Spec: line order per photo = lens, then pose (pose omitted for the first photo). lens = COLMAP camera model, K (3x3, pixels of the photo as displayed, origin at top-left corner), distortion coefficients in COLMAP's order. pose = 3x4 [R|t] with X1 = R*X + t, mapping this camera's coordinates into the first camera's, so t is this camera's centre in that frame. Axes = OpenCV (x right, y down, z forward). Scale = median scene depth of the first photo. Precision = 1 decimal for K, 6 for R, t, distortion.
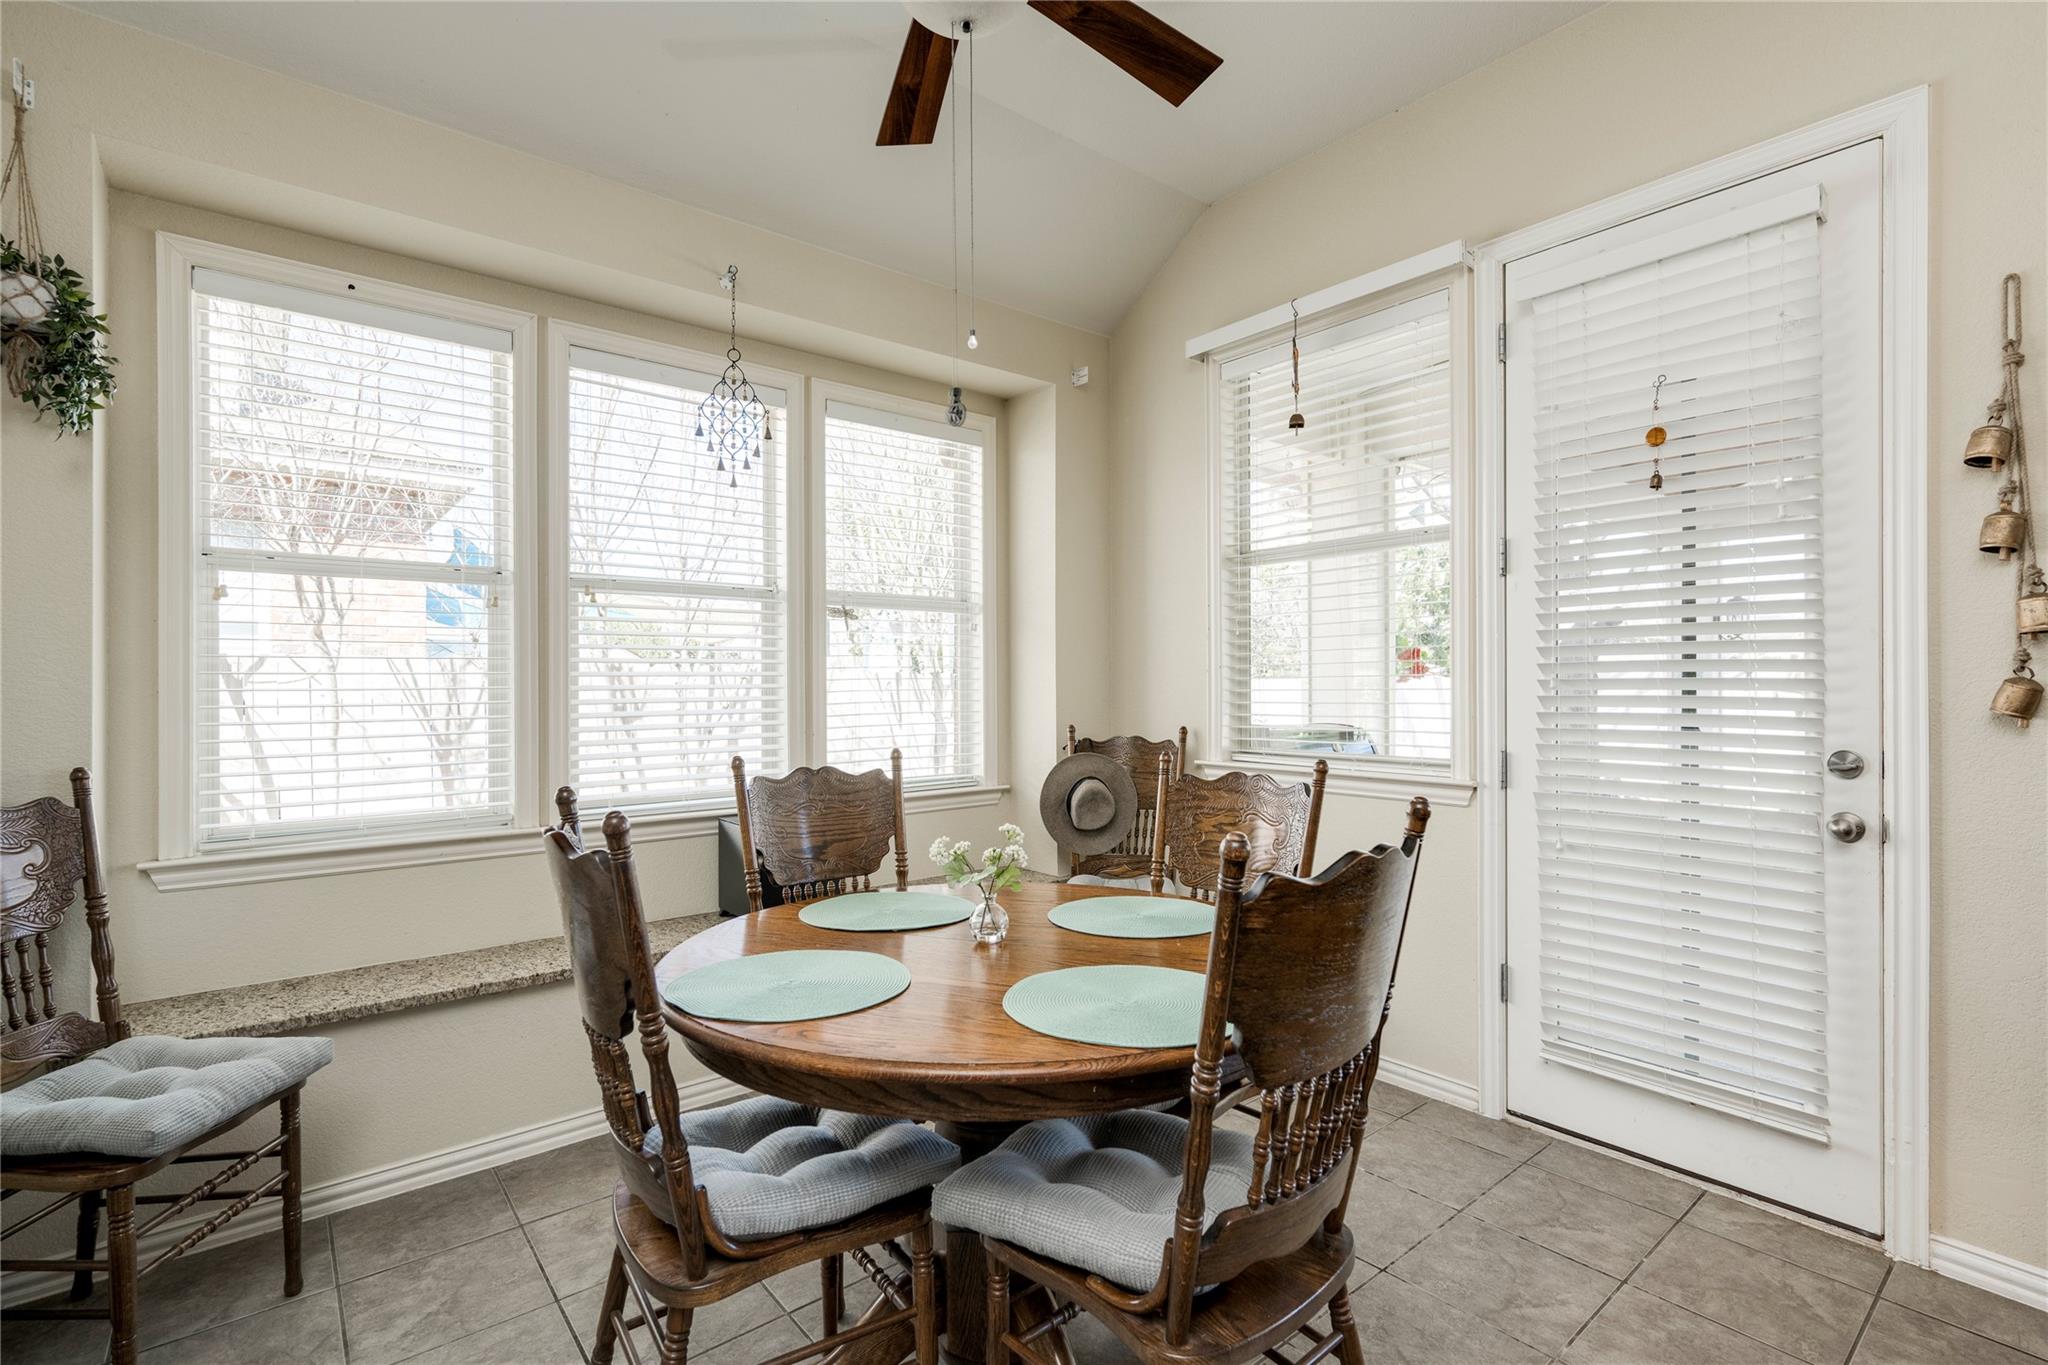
lens RADIAL K [[957.1, 0, 1024.0], [0, 957.1, 682.5], [0, 0, 1]] dist [0.000217, -0.000189]
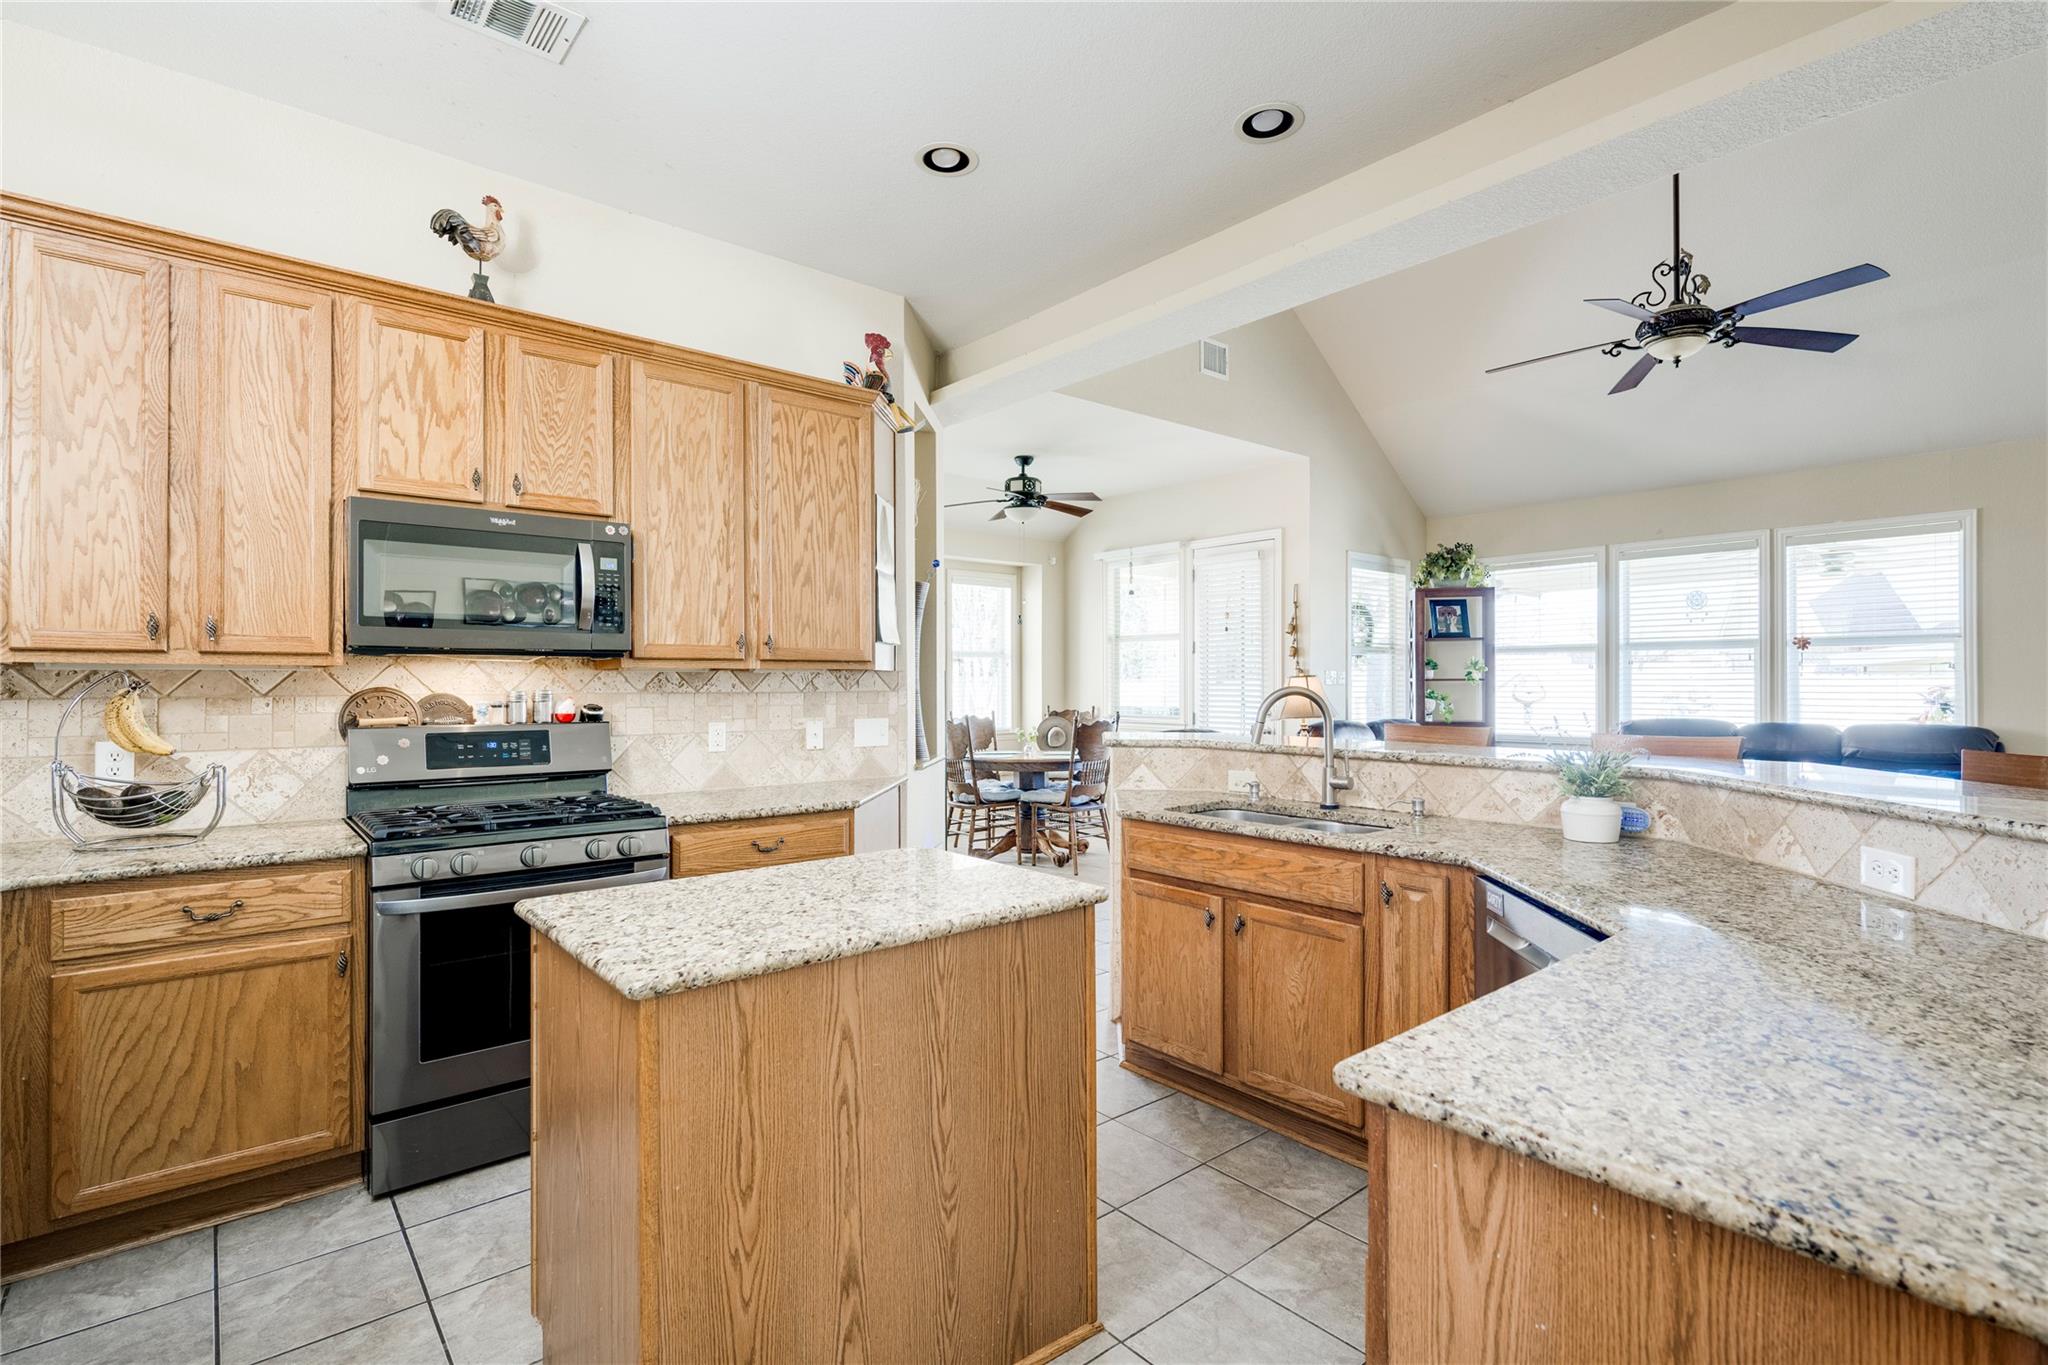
lens RADIAL K [[957.1, 0, 1024.0], [0, 957.1, 682.5], [0, 0, 1]] dist [0.000217, -0.000189]
pose [[0.999590, 0.000699, 0.028626, -0.087650], [-0.000716, 1.000000, 0.000577, -0.016831], [-0.028626, -0.000597, 0.999590, -1.528522]]
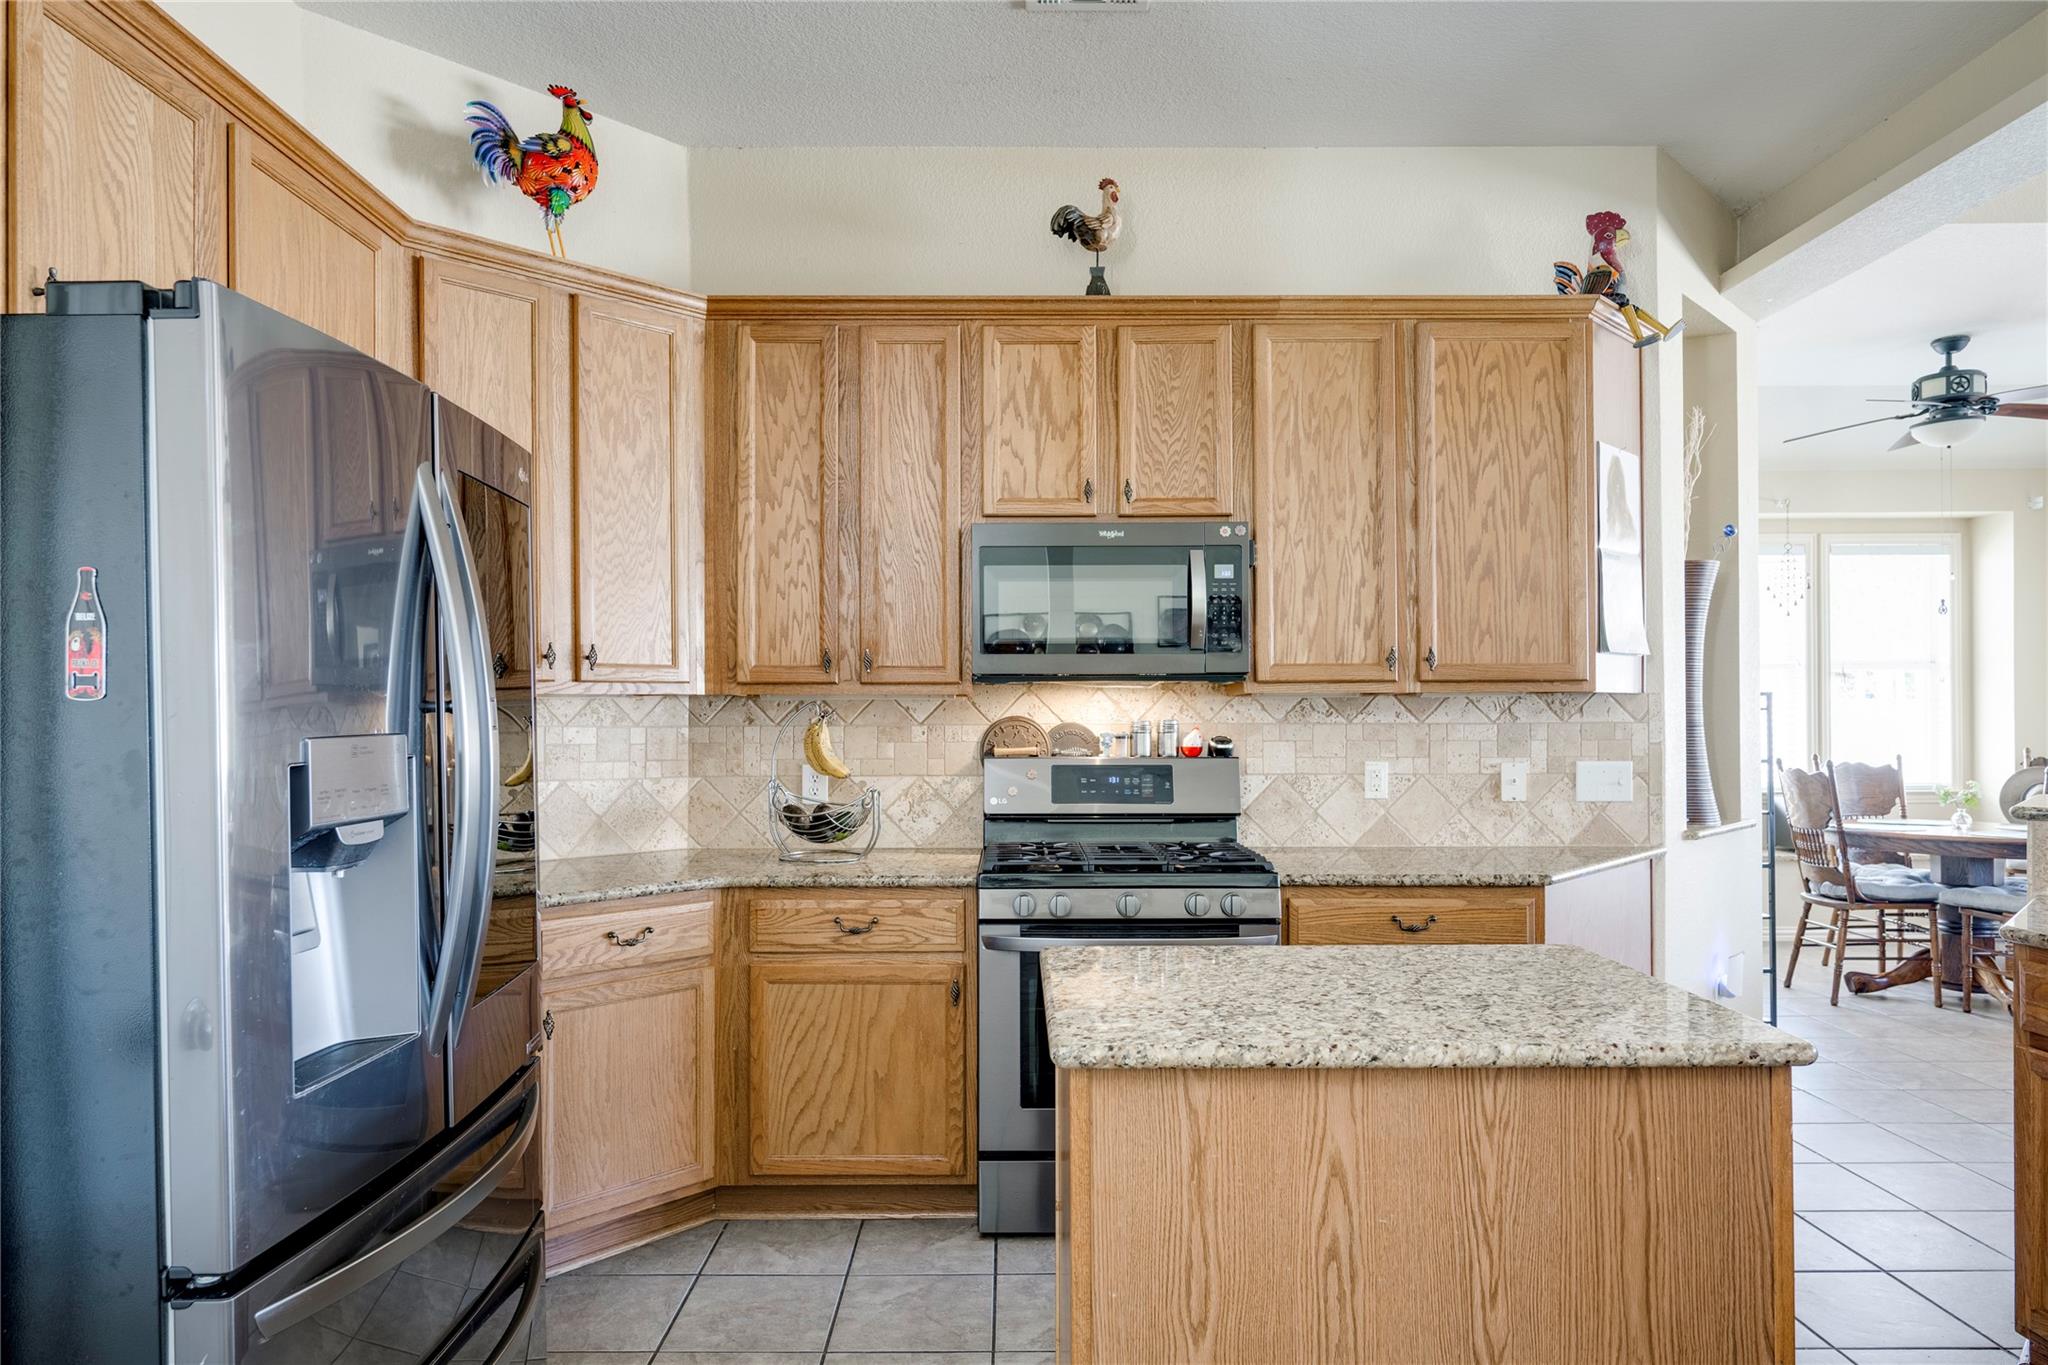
lens RADIAL K [[1239.5, 0, 1019.7], [0, 1239.5, 709.7], [0, 0, 1]] dist [-0.000635, 0.000225]
pose [[0.783296, -0.001459, -0.621647, 0.021972], [0.001812, 0.999998, -0.000064, -0.017084], [0.621646, -0.001076, 0.783298, -1.499241]]
